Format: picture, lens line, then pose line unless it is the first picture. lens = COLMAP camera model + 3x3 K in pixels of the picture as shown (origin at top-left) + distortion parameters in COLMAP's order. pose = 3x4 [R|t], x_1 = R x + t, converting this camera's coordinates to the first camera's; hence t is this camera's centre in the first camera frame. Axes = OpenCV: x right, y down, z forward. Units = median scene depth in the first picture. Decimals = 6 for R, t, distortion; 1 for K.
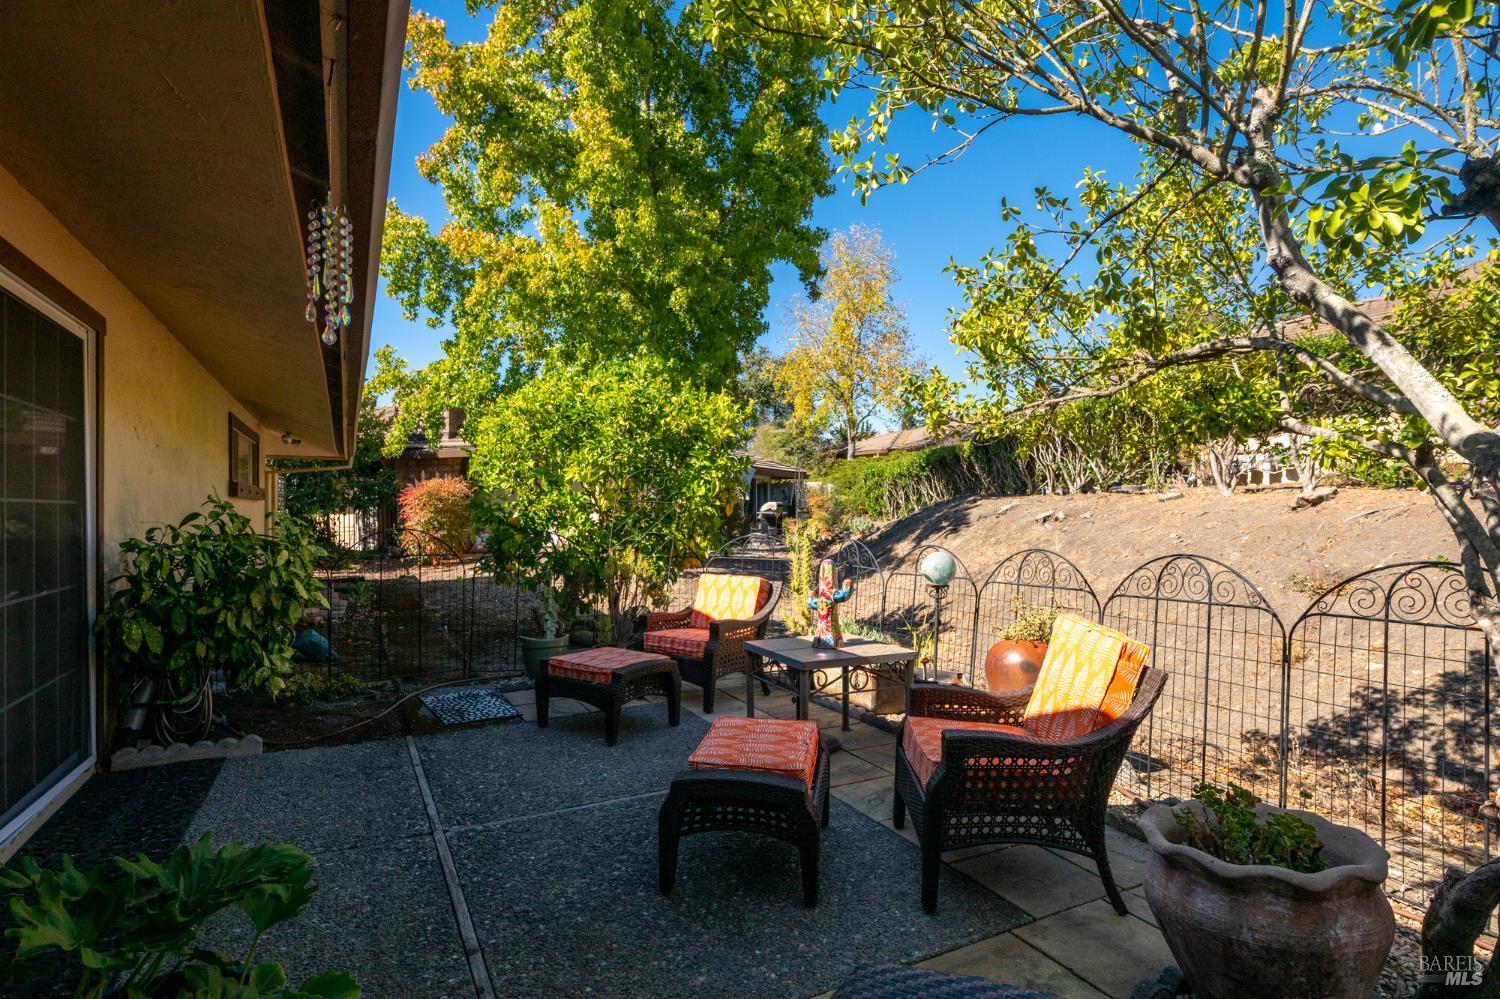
lens RADIAL K [[812.4, 0, 750.0], [0, 812.4, 499.5], [0, 0, 1]] dist [-0.004538, -0.000529]
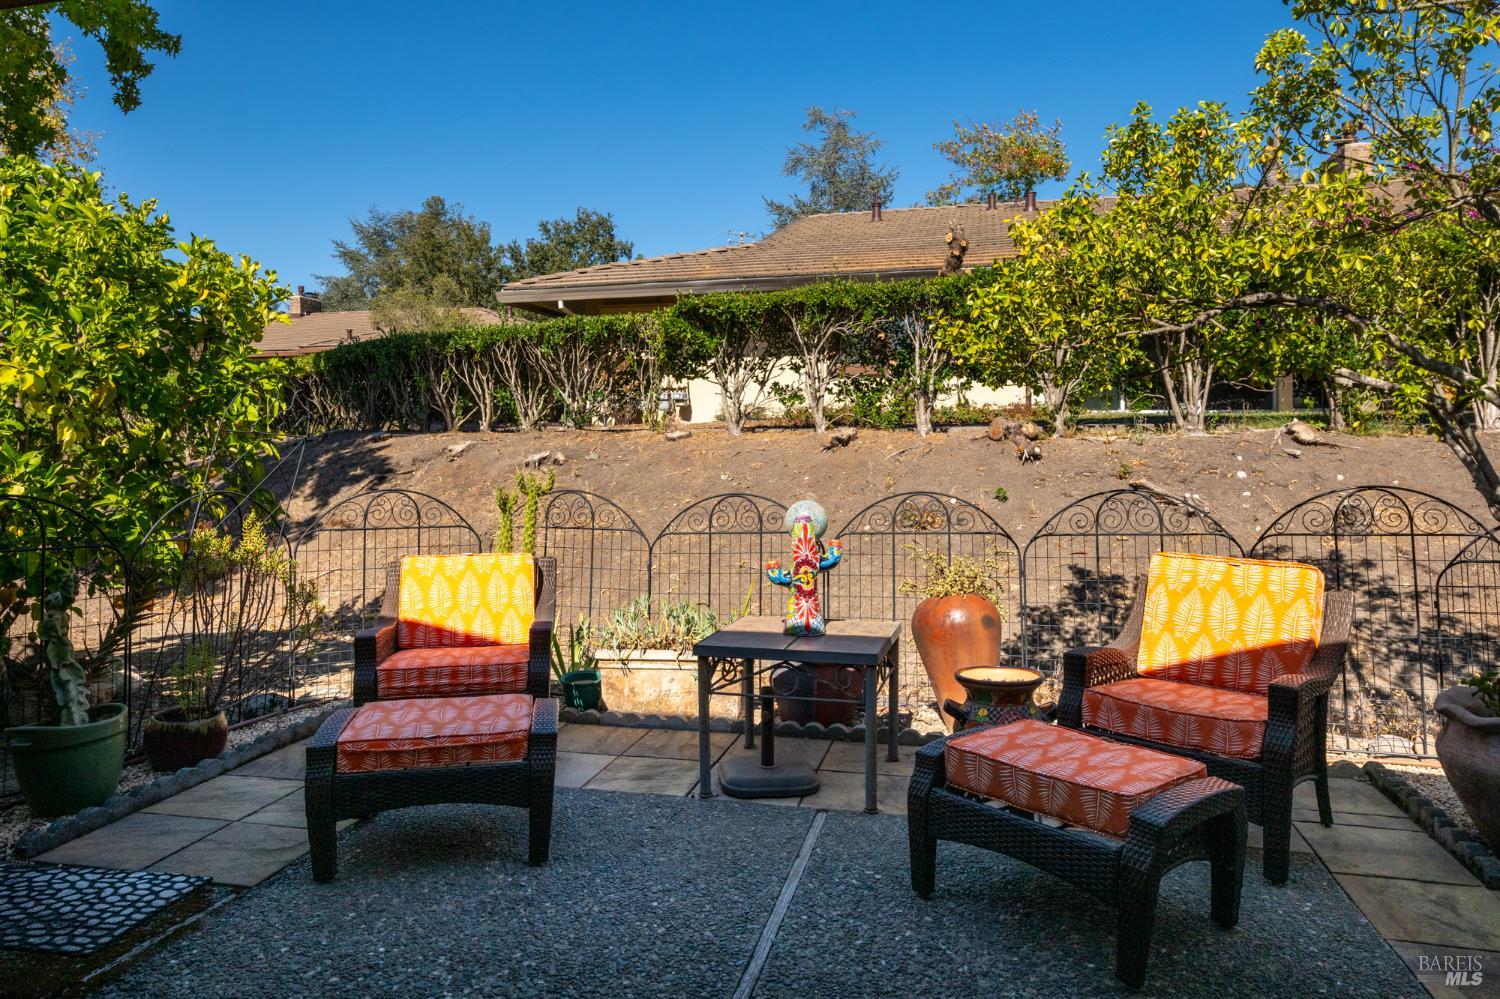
lens RADIAL K [[977.2, 0, 750.0], [0, 977.2, 499.5], [0, 0, 1]] dist [-0.002500, -0.001281]
pose [[0.641001, -0.039967, 0.766499, -0.605550], [-0.006340, 0.998334, 0.057357, 0.009989], [-0.767514, -0.041626, 0.639679, 0.475140]]
